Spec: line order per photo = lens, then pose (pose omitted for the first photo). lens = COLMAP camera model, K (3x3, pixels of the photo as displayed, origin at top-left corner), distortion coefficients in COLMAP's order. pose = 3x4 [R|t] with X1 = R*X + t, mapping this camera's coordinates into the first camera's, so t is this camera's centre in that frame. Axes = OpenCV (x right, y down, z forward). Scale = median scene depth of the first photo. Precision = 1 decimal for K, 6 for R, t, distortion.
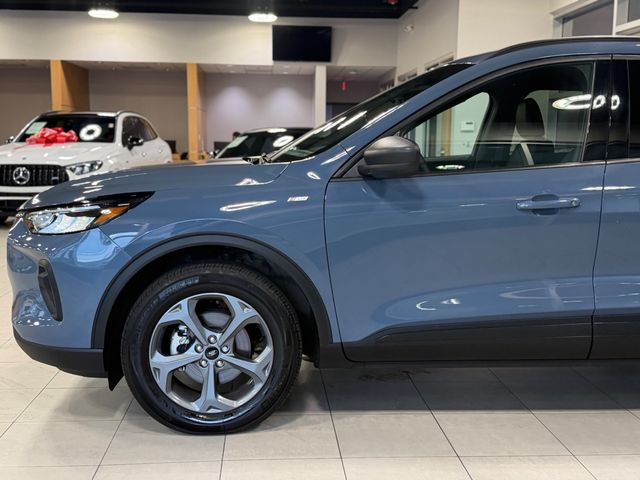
lens RADIAL K [[753.7, 0, 320.0], [0, 753.7, 240.0], [0, 0, 1]] dist [0.021841, -0.022970]
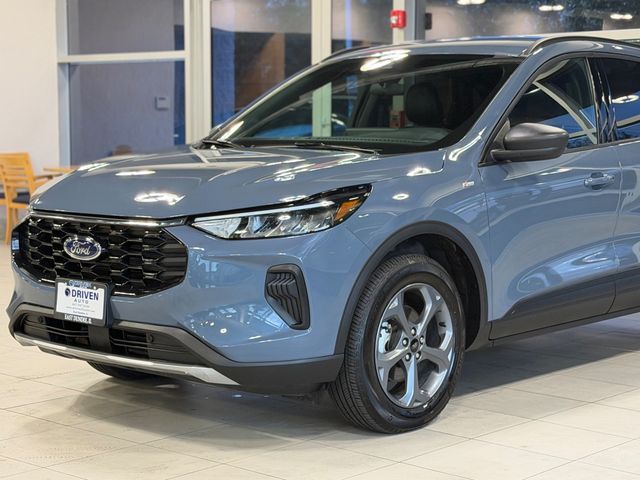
lens RADIAL K [[1293.8, 0, 320.0], [0, 1293.8, 240.0], [0, 0, 1]] dist [0.064167, 0.151076]
pose [[0.723400, -0.066267, 0.687242, -1.390205], [0.090262, 0.995918, 0.001020, -0.000882], [-0.684504, 0.061294, 0.726428, -0.158450]]
